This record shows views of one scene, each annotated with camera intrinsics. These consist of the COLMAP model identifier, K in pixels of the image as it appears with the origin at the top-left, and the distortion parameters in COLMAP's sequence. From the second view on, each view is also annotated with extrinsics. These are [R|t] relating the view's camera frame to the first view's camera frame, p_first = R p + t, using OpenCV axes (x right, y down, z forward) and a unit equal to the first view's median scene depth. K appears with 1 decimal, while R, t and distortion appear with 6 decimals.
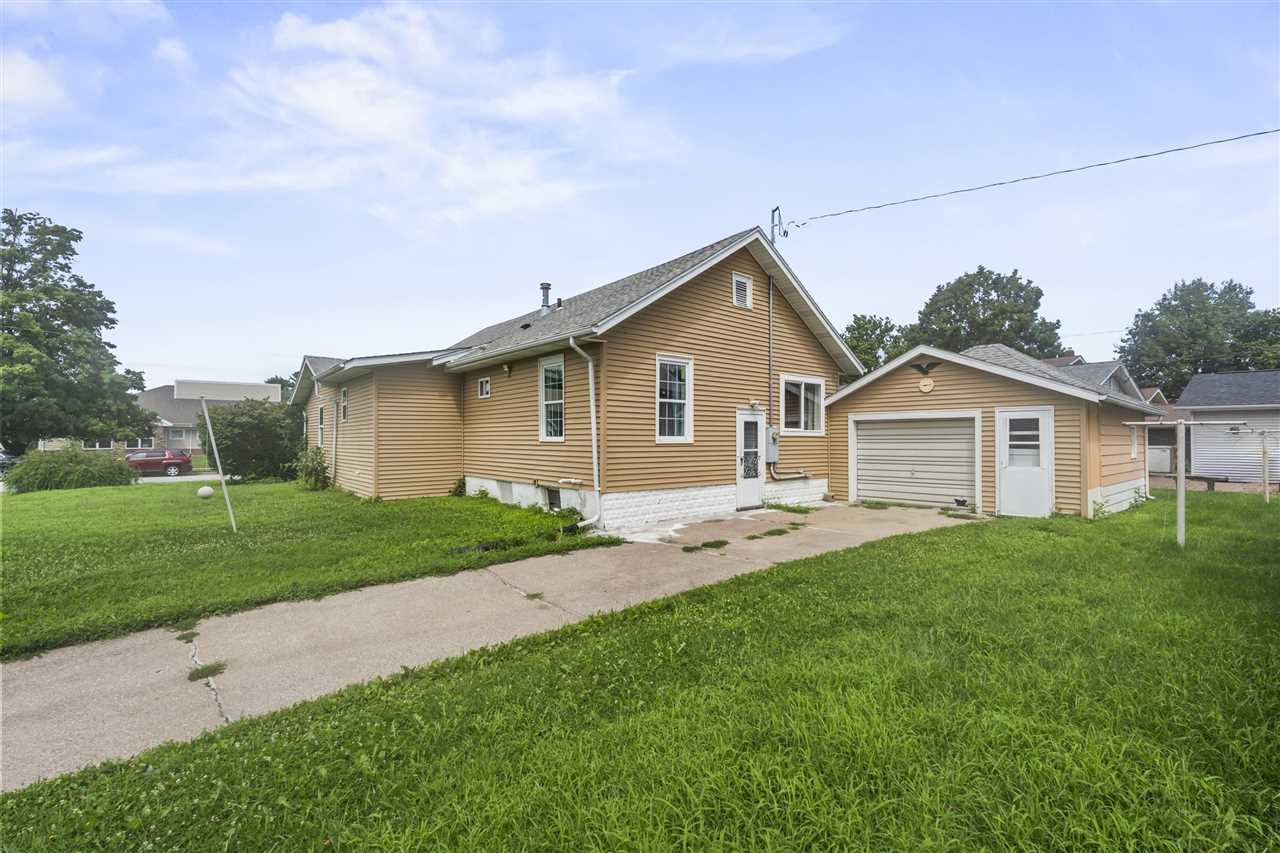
lens RADIAL K [[564.6, 0, 641.0], [0, 564.6, 429.7], [0, 0, 1]] dist [-0.001942, -0.000147]
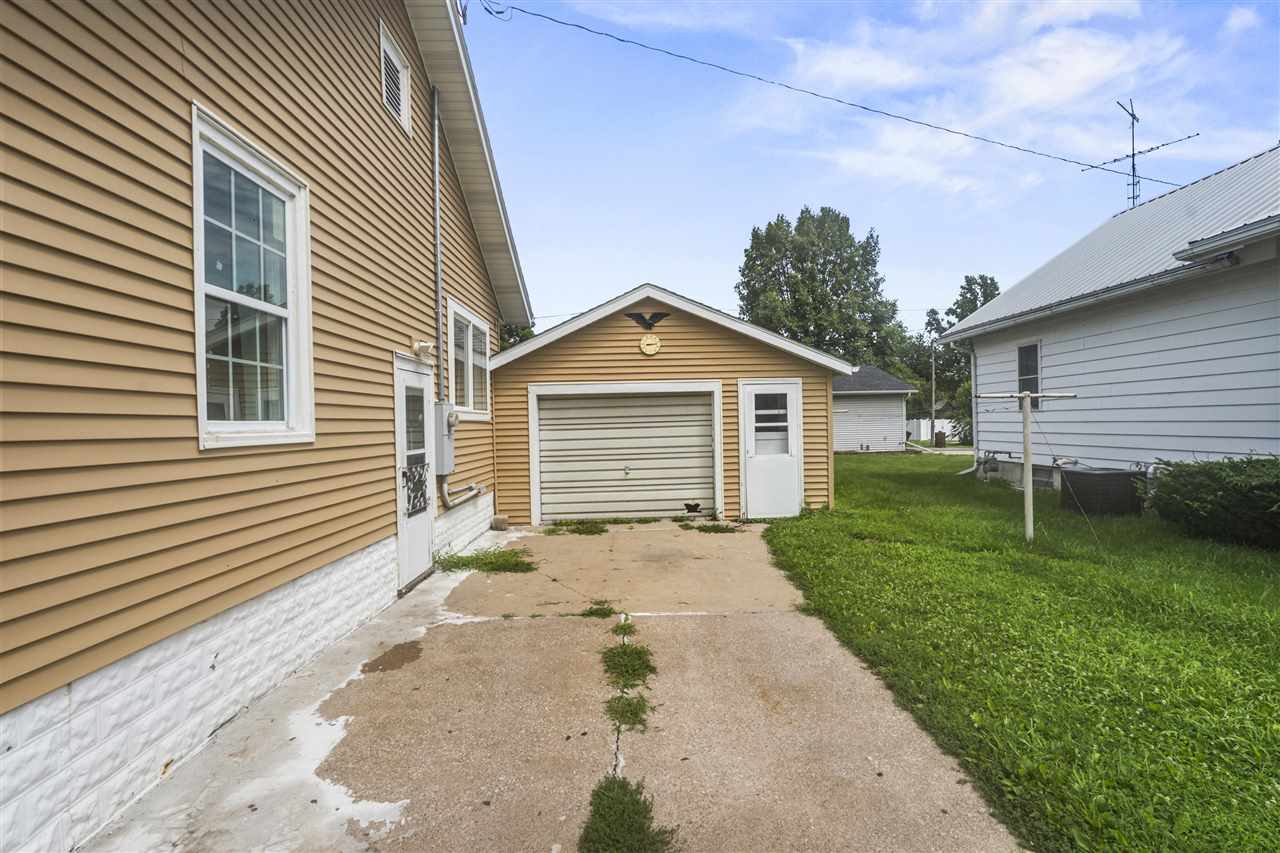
lens RADIAL K [[564.6, 0, 644.7], [0, 564.6, 428.5], [0, 0, 1]] dist [-0.001942, -0.000147]
pose [[0.627846, -0.022254, 0.778019, -0.043346], [0.009474, 0.999736, 0.020951, 0.010298], [-0.778280, -0.005783, 0.627891, 0.606335]]
